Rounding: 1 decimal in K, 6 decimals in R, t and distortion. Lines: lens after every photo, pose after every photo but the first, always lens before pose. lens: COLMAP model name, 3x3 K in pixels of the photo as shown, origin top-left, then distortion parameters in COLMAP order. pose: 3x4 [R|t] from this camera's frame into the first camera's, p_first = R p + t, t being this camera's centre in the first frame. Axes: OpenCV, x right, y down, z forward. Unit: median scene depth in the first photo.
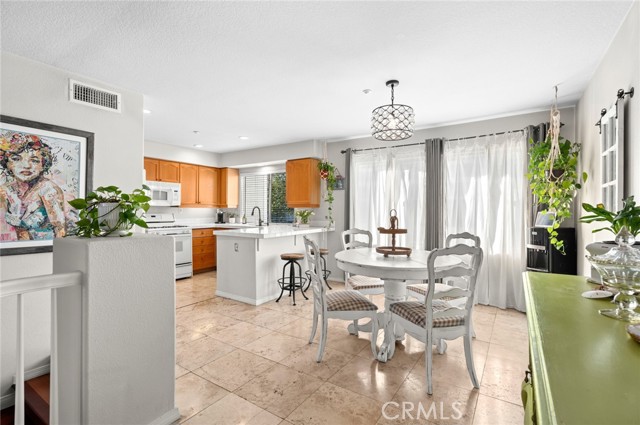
lens RADIAL K [[296.4, 0, 322.9], [0, 296.4, 213.6], [0, 0, 1]] dist [0.000140, -0.000025]
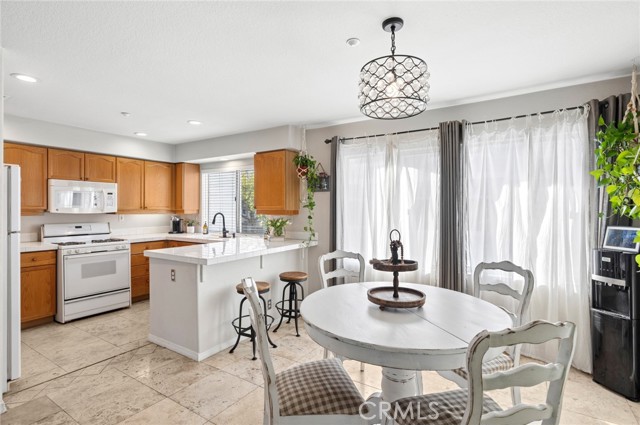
lens RADIAL K [[318.0, 0, 323.7], [0, 318.0, 211.5], [0, 0, 1]] dist [0.003660, -0.000208]
pose [[0.999880, -0.004410, 0.014850, 0.053413], [0.004427, 0.999990, -0.001099, -0.034468], [-0.014845, 0.001165, 0.999889, 0.229016]]
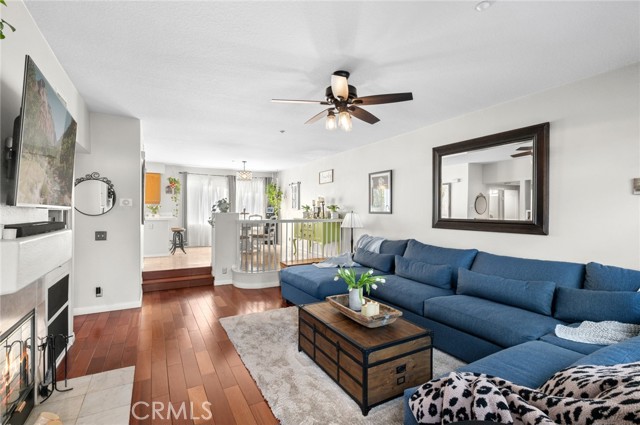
lens RADIAL K [[296.4, 0, 321.4], [0, 296.4, 211.7], [0, 0, 1]] dist [0.000140, -0.000025]
pose [[0.461897, 0.000056, 0.886934, -1.296246], [-0.000420, 1.000000, 0.000155, 0.025654], [-0.886934, -0.000444, 0.461897, -0.645027]]
